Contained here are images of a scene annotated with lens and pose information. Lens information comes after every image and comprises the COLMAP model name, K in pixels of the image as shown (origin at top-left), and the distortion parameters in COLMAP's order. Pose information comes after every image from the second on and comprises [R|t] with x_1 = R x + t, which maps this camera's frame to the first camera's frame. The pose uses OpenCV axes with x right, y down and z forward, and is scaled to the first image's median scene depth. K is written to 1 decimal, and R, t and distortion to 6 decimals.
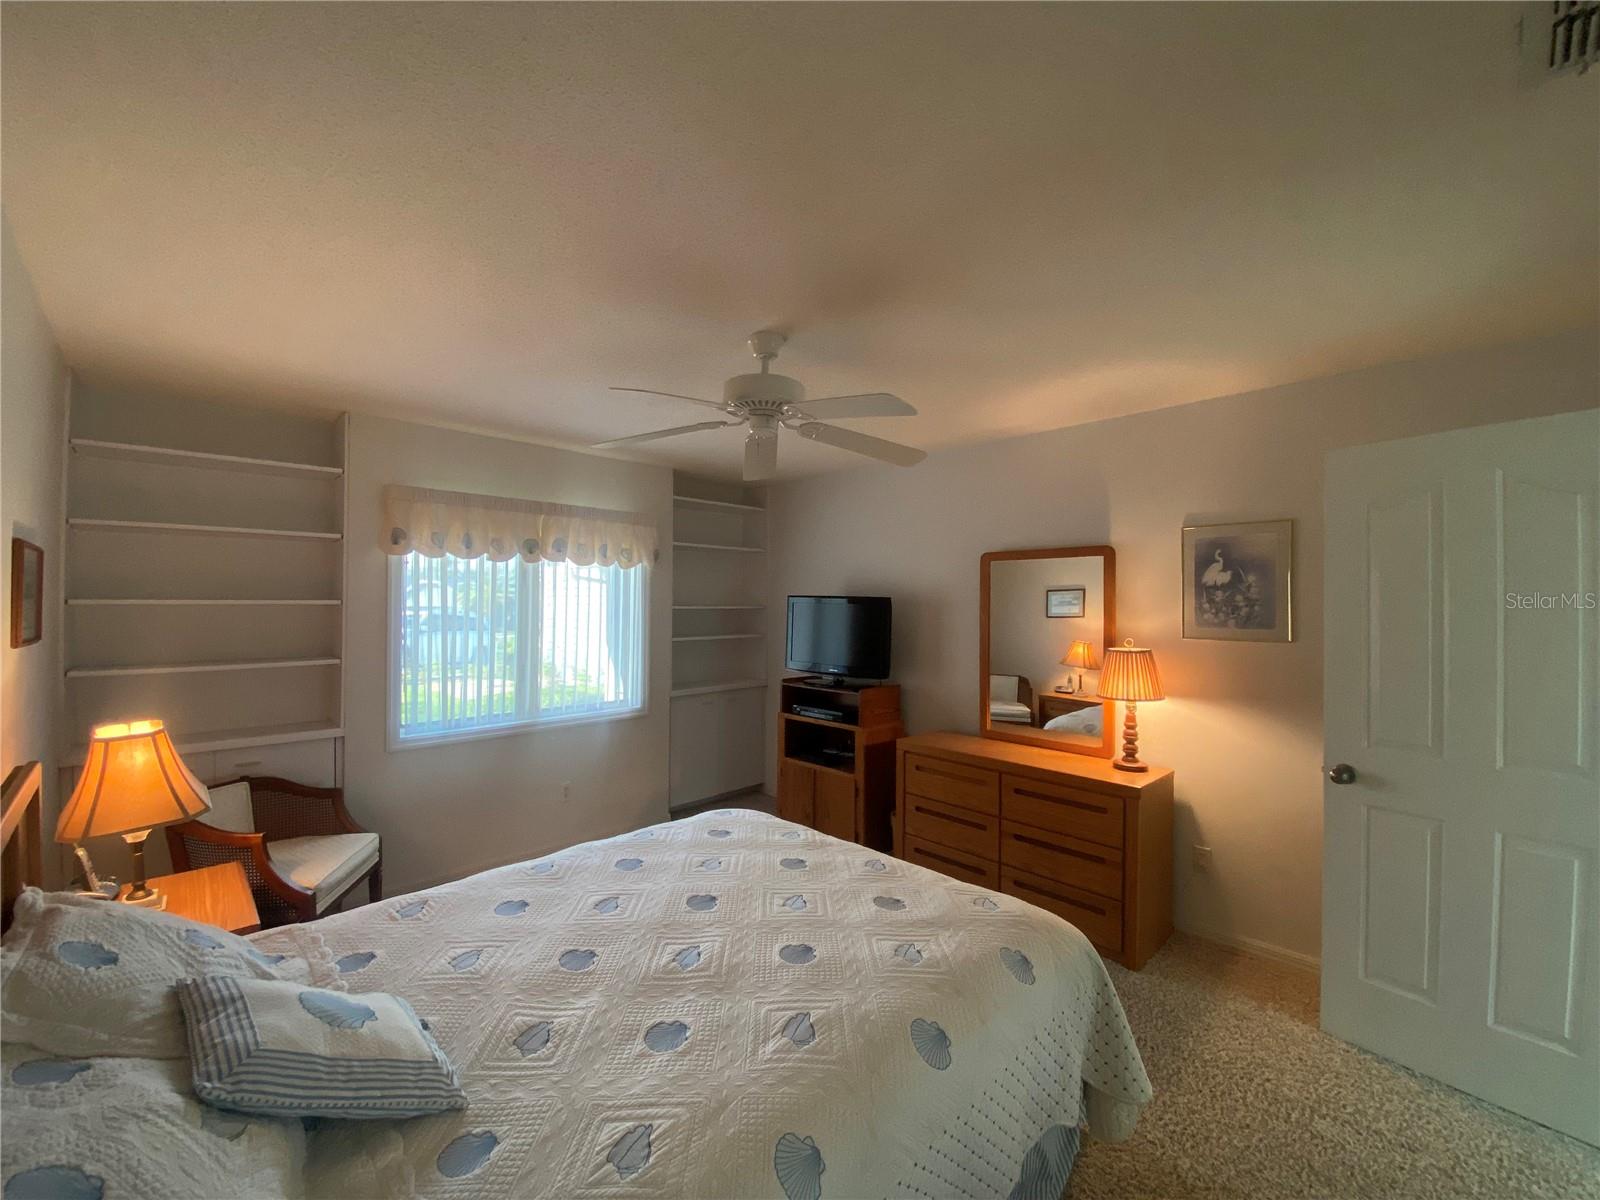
lens RADIAL K [[649.4, 0, 795.0], [0, 649.4, 601.3], [0, 0, 1]] dist [0.024346, -0.022697]
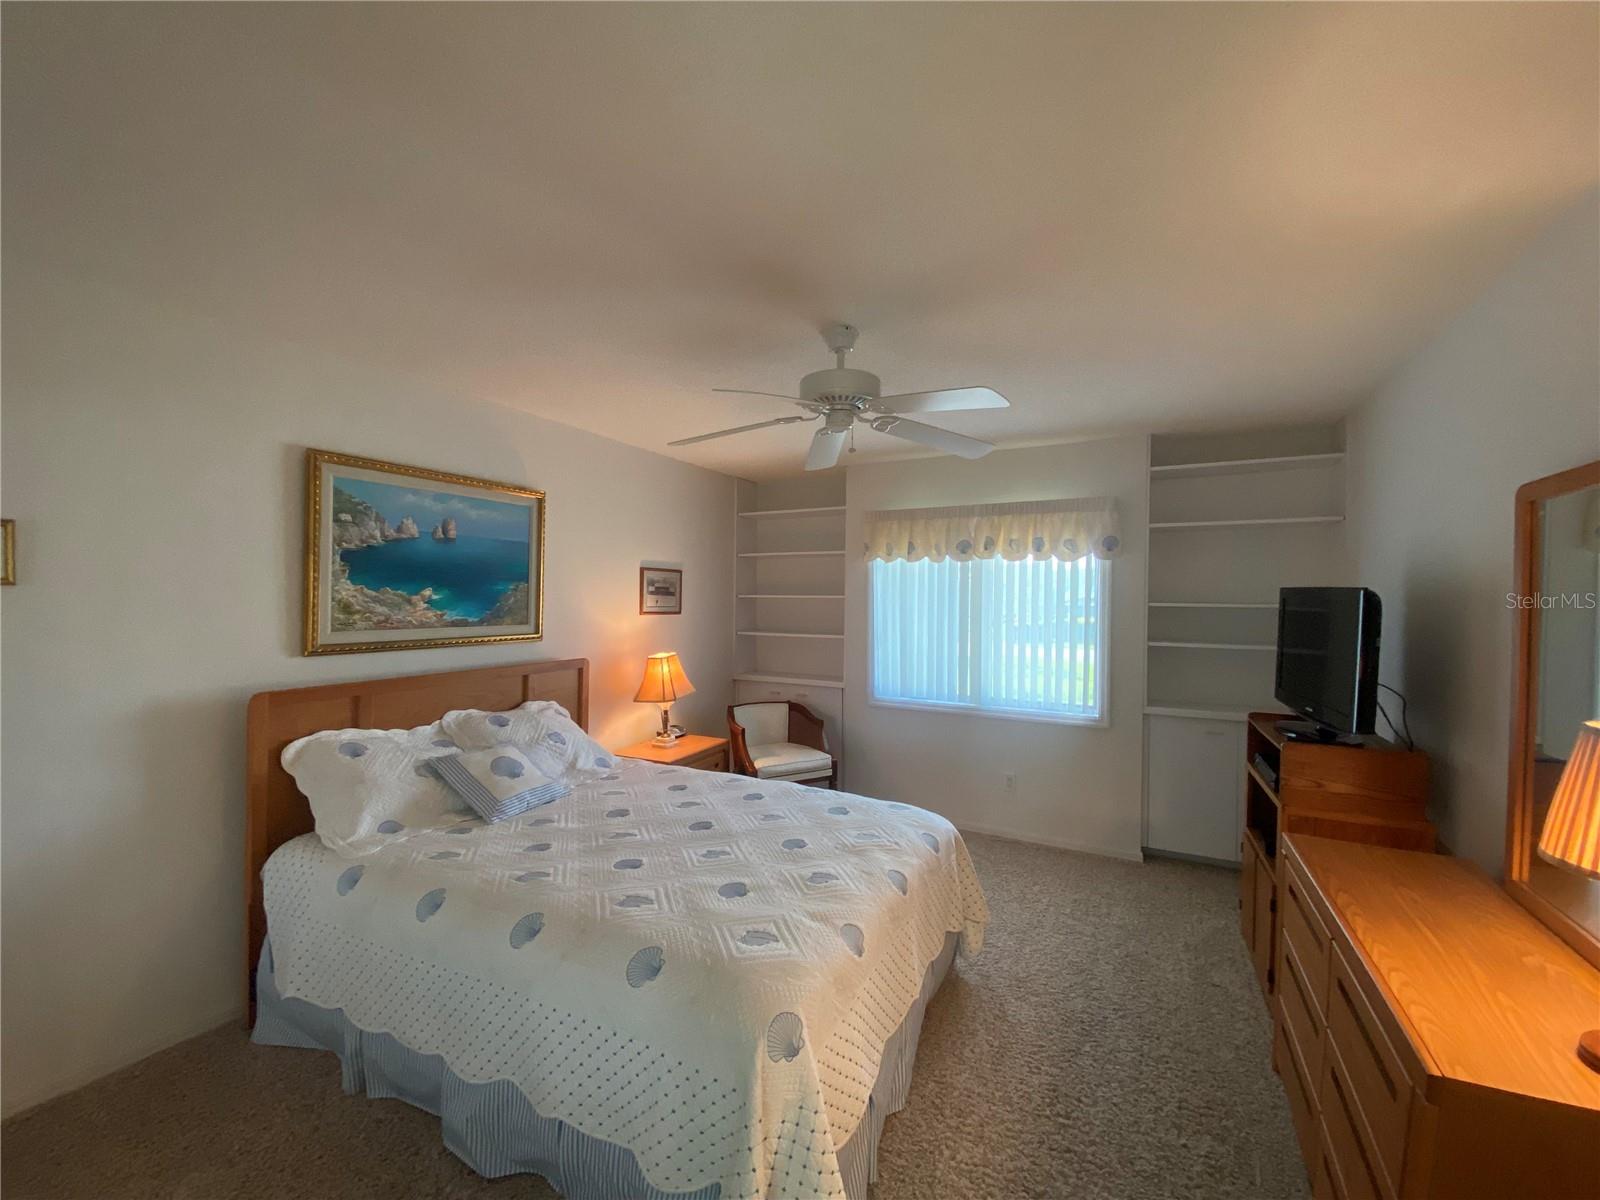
lens RADIAL K [[649.4, 0, 795.0], [0, 649.4, 601.3], [0, 0, 1]] dist [0.024346, -0.022697]
pose [[0.305340, 0.002301, -0.952241, 0.656197], [-0.004994, 0.999987, 0.000815, 0.009951], [0.952230, 0.004507, 0.305347, 0.455065]]
